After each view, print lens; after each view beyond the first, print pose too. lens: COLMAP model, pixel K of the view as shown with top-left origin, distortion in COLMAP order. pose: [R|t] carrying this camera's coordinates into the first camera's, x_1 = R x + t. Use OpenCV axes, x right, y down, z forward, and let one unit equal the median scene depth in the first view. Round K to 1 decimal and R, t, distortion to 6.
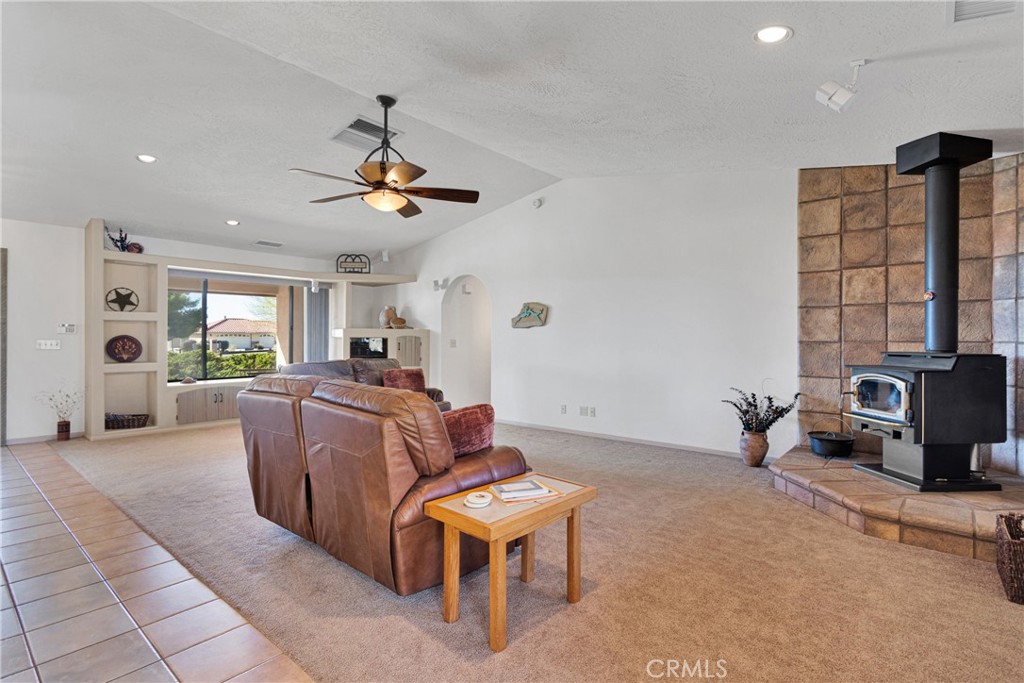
lens RADIAL K [[497.1, 0, 513.4], [0, 497.1, 336.5], [0, 0, 1]] dist [0.001237, -0.000184]
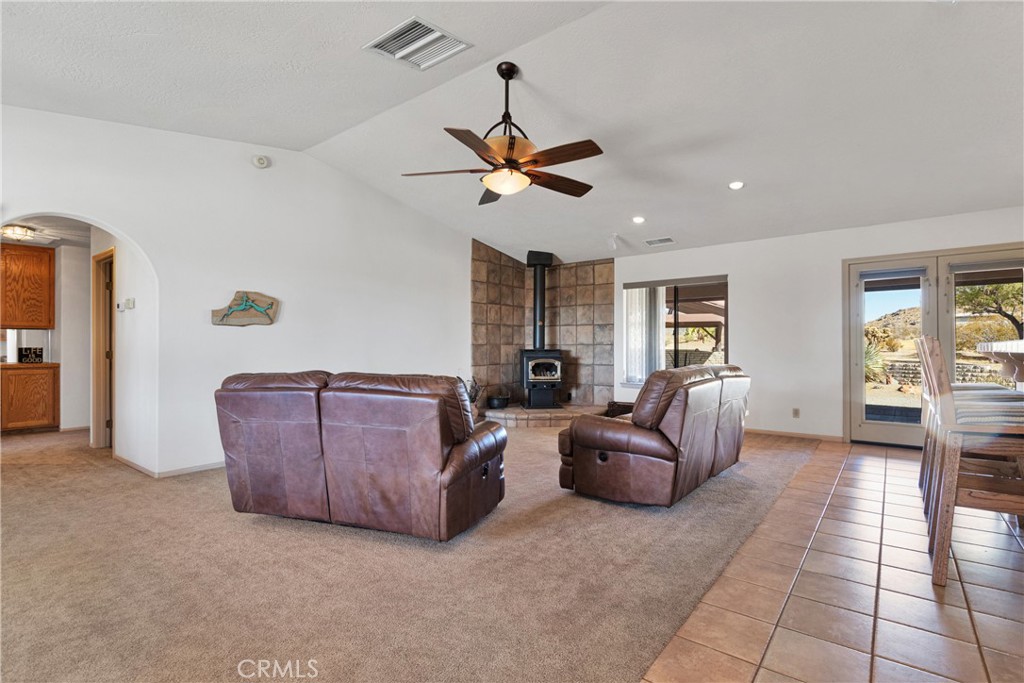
lens RADIAL K [[485.8, 0, 517.3], [0, 485.8, 348.6], [0, 0, 1]] dist [0.002141, -0.000931]
pose [[-0.044789, -0.003557, 0.998990, -1.108976], [-0.002052, 0.999992, 0.003468, 0.019163], [-0.998994, -0.001895, -0.044795, 1.012894]]
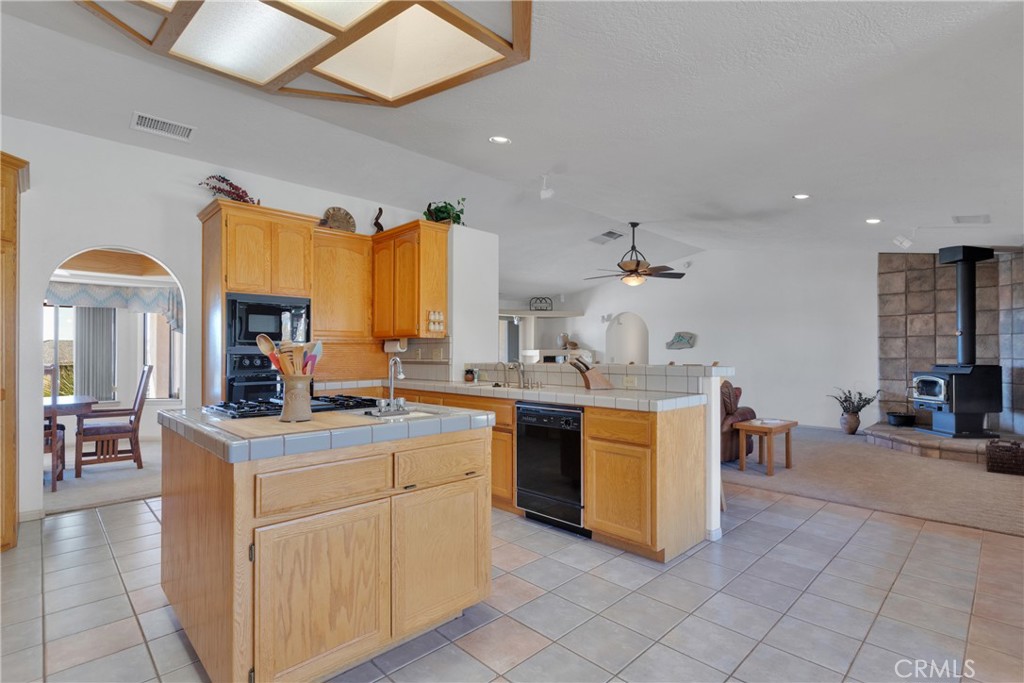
lens RADIAL K [[485.8, 0, 517.3], [0, 485.8, 348.6], [0, 0, 1]] dist [0.002141, -0.000931]
pose [[0.996064, -0.003901, -0.088555, -0.513361], [0.003136, 0.999957, -0.008771, -0.012315], [0.088586, 0.008459, 0.996033, -0.764174]]
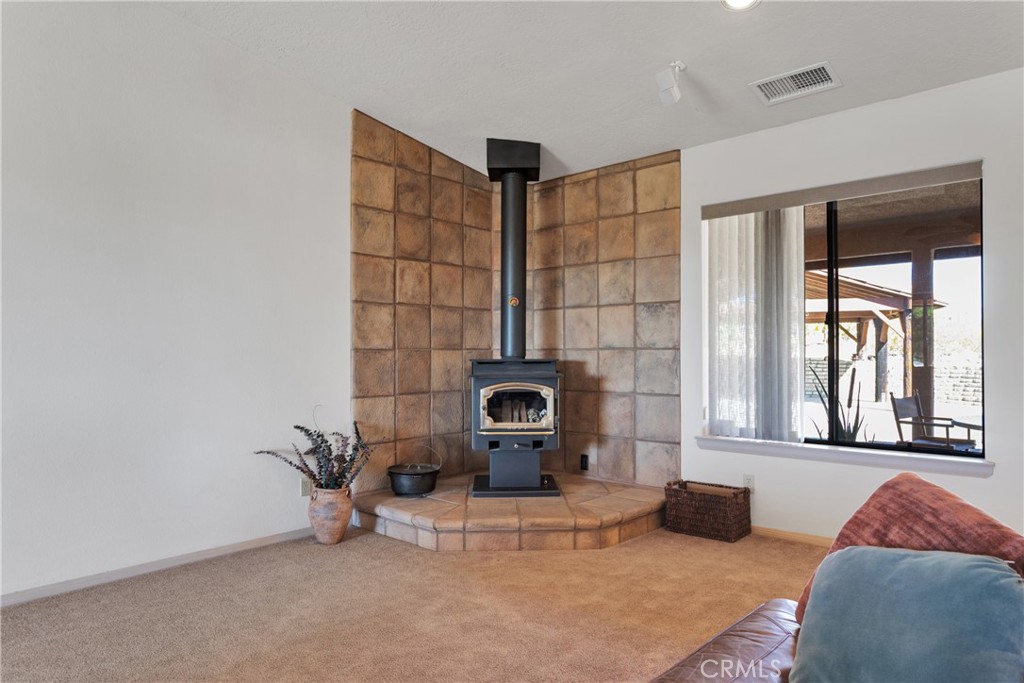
lens RADIAL K [[644.7, 0, 519.5], [0, 644.7, 353.1], [0, 0, 1]] dist [-0.001783, -0.000314]
pose [[0.028629, 0.001677, 0.999589, -0.377930], [0.000673, 0.999998, -0.001697, 0.019245], [-0.999590, 0.000722, 0.028627, 0.806099]]
